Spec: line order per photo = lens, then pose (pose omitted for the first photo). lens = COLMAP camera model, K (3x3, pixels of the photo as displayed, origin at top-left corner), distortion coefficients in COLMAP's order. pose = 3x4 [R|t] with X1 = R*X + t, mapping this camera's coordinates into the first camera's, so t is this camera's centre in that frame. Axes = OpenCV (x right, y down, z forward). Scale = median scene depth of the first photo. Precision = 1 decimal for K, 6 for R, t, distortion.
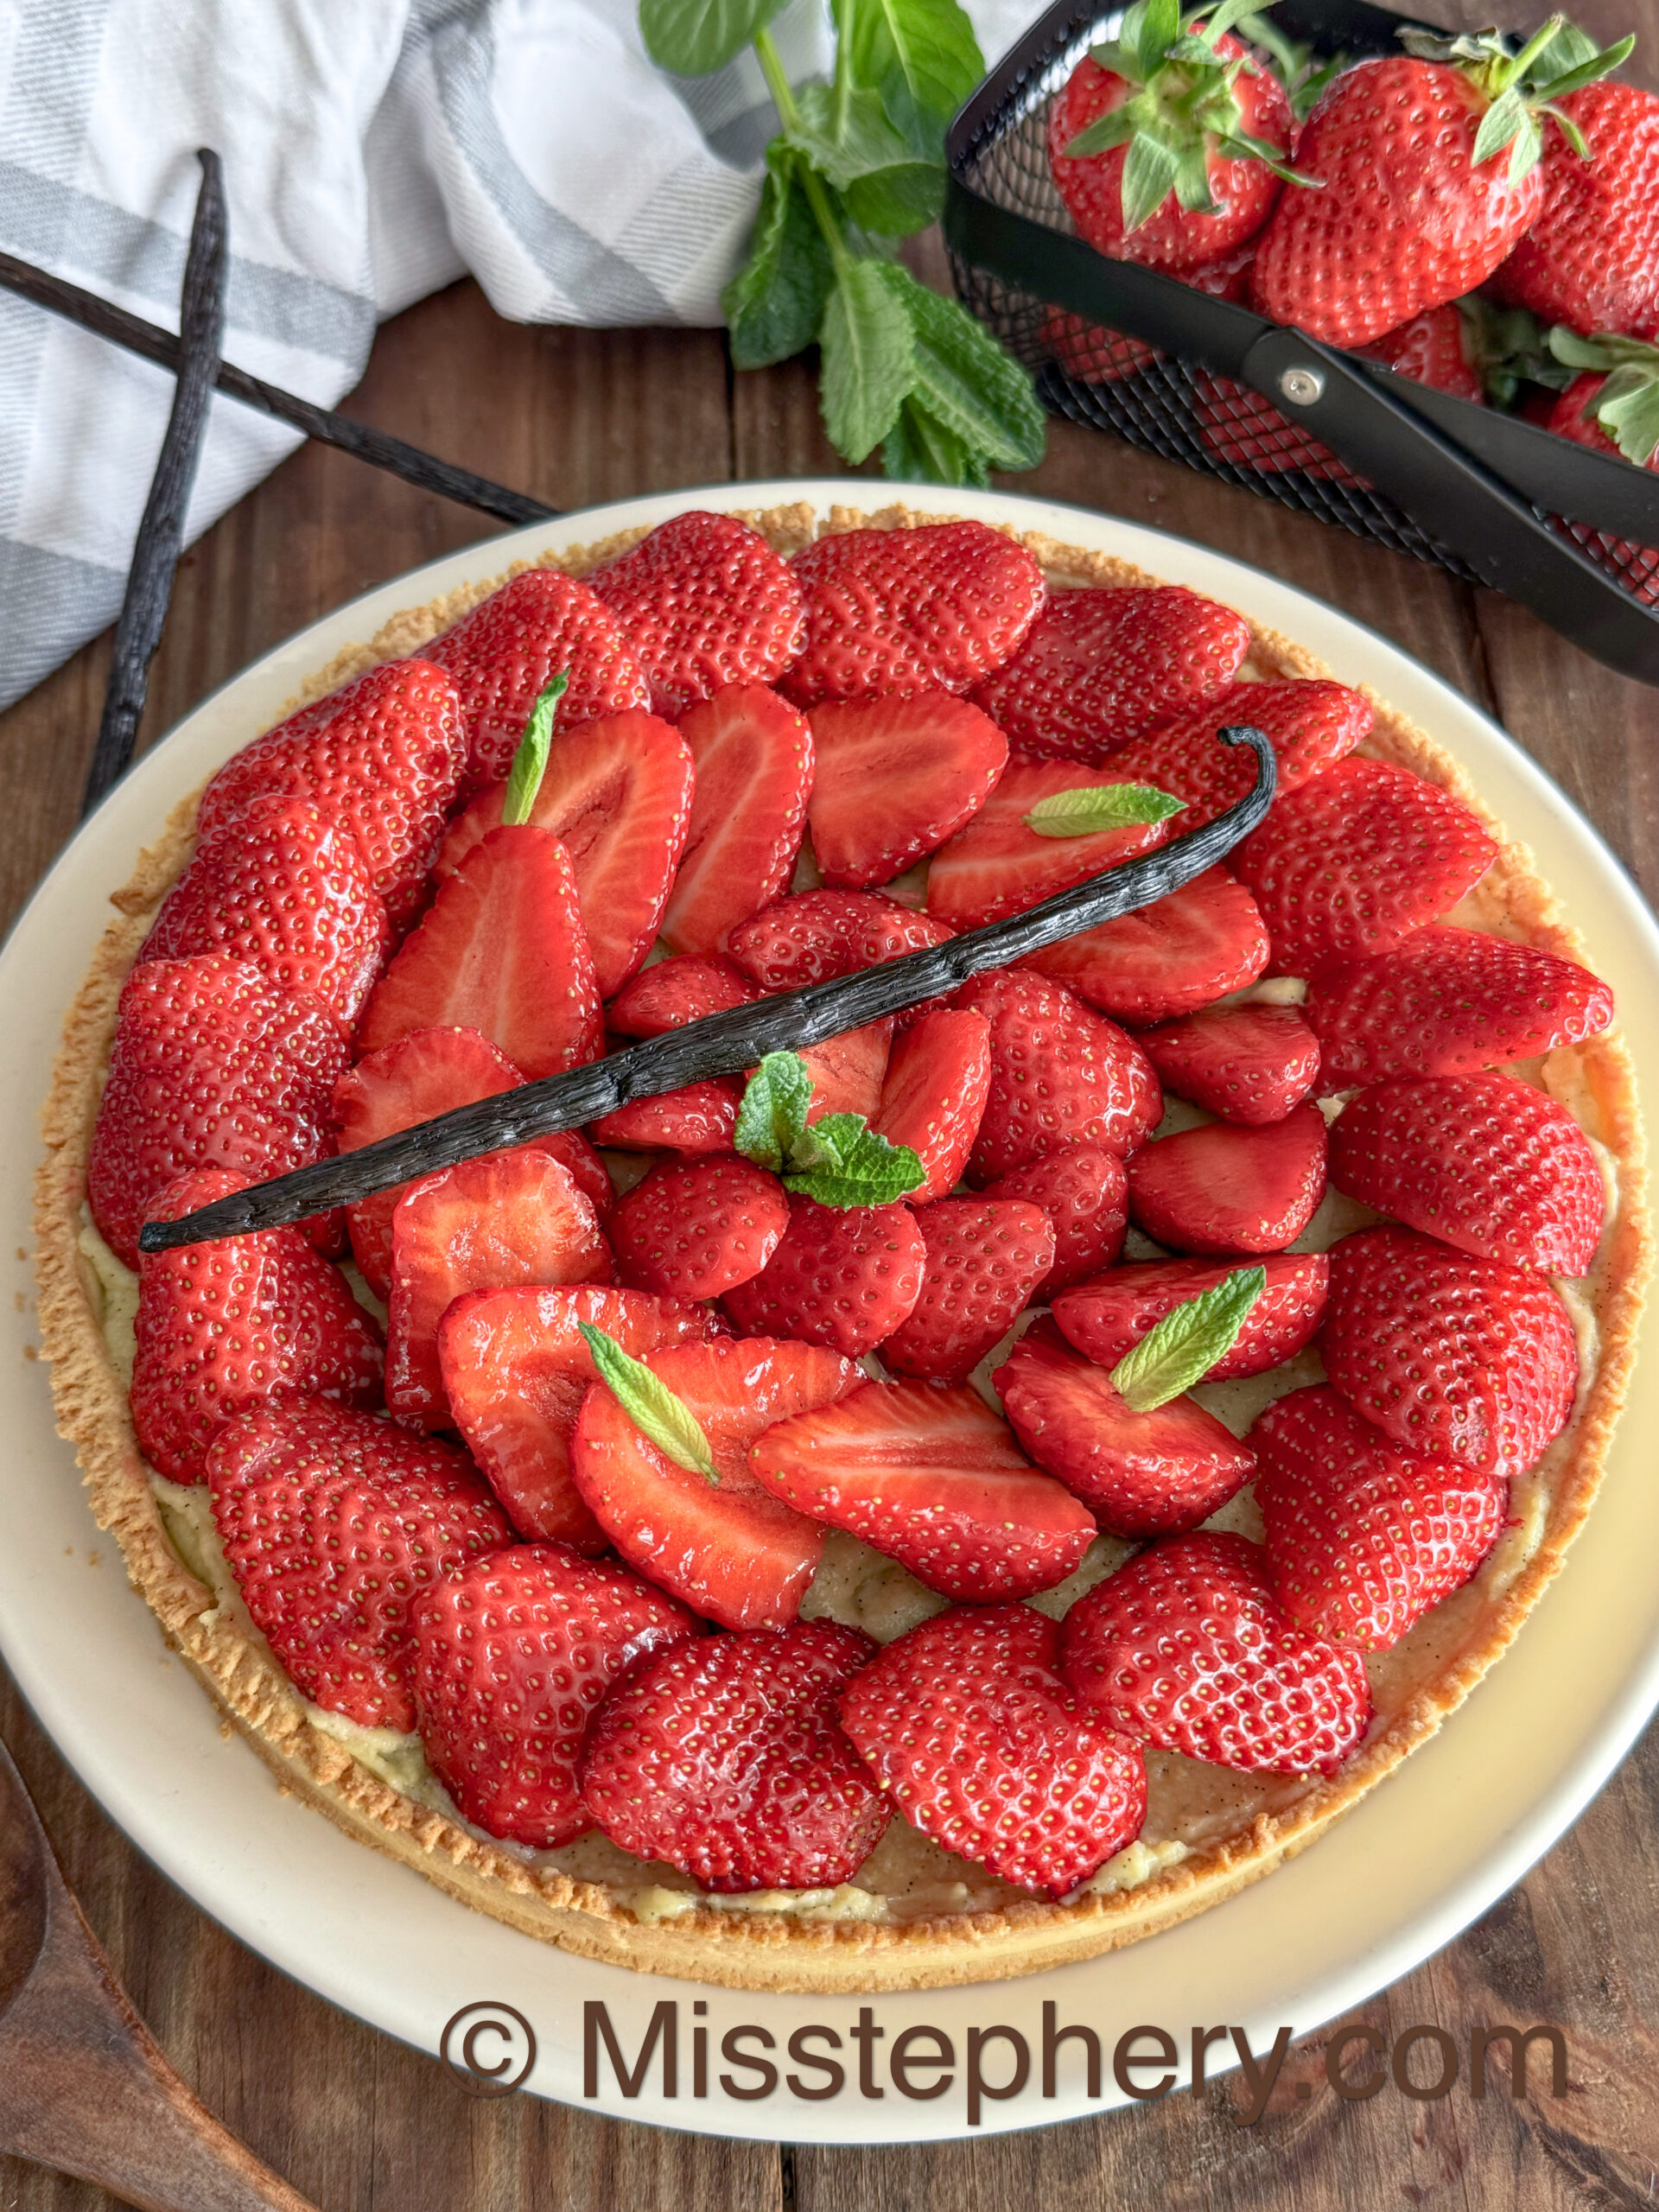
lens RADIAL K [[2262.3, 0, 829.5], [0, 2262.3, 1106.0], [0, 0, 1]] dist [0.209065, -0.534946]
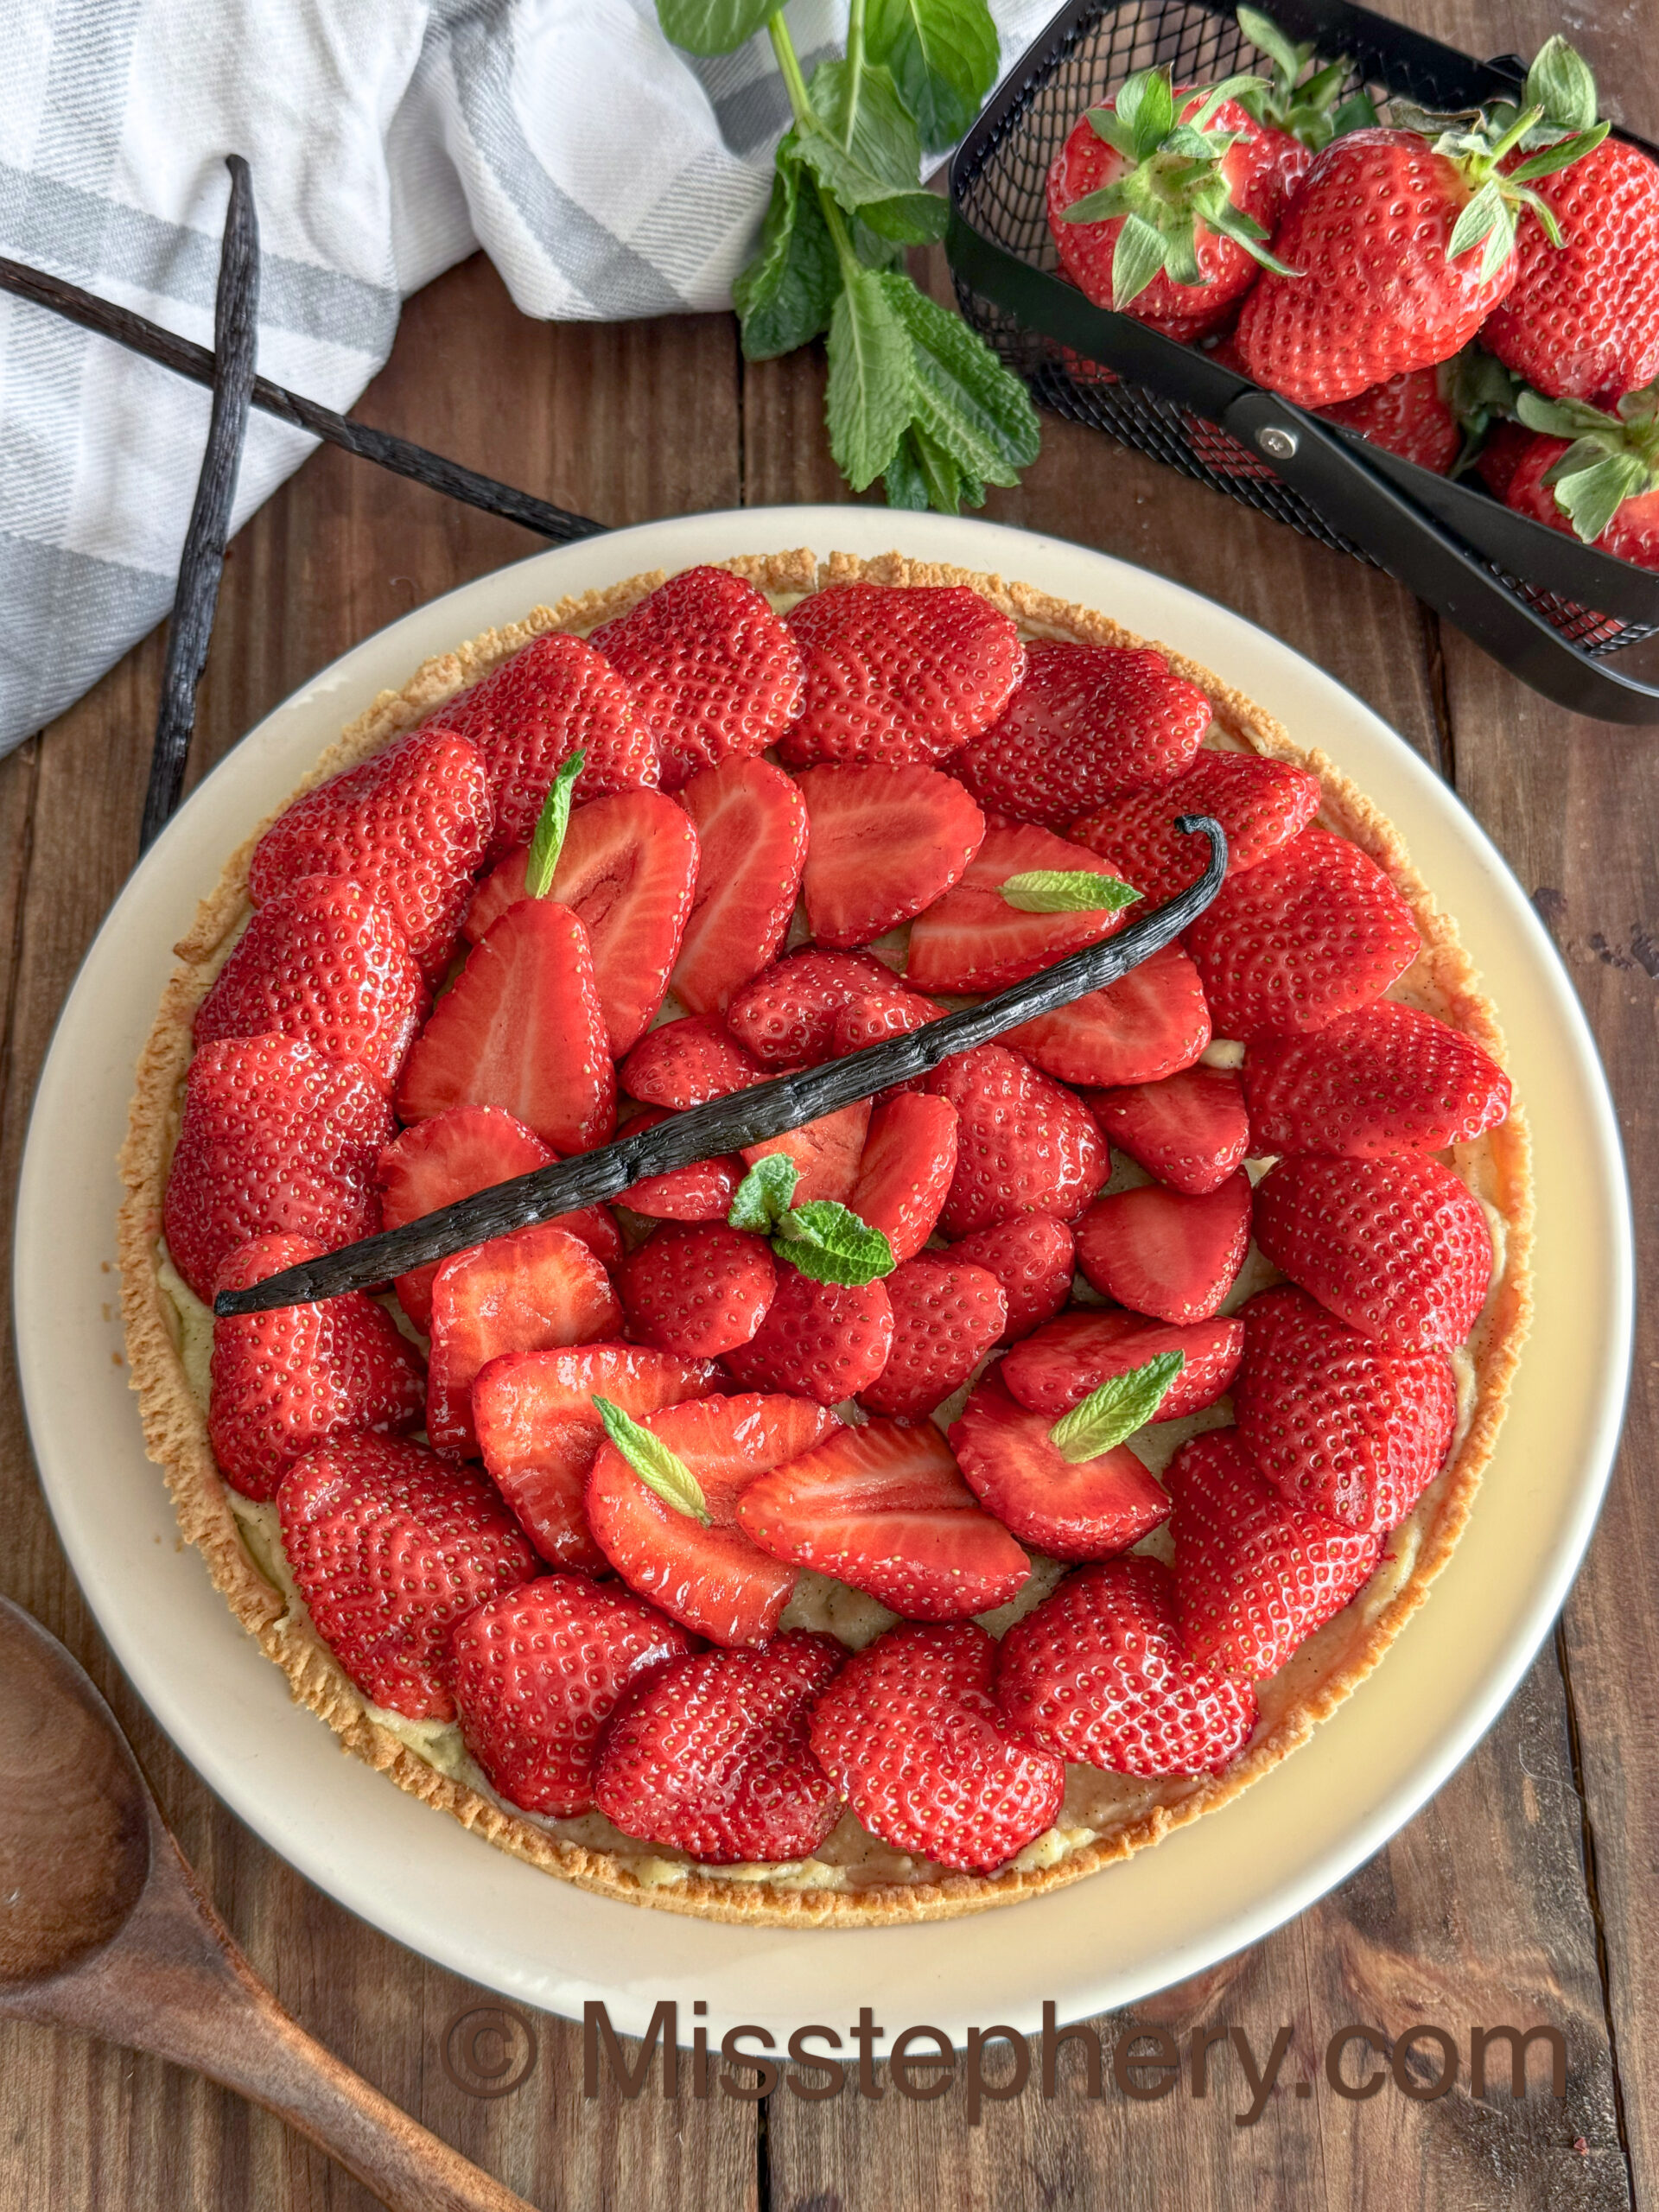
lens RADIAL K [[2262.3, 0, 829.5], [0, 2262.3, 1106.0], [0, 0, 1]] dist [0.209065, -0.534946]
pose [[0.999784, 0.020009, -0.005542, 0.013030], [-0.018815, 0.986012, 0.165610, -0.216925], [0.008779, -0.165471, 0.986176, -0.110829]]
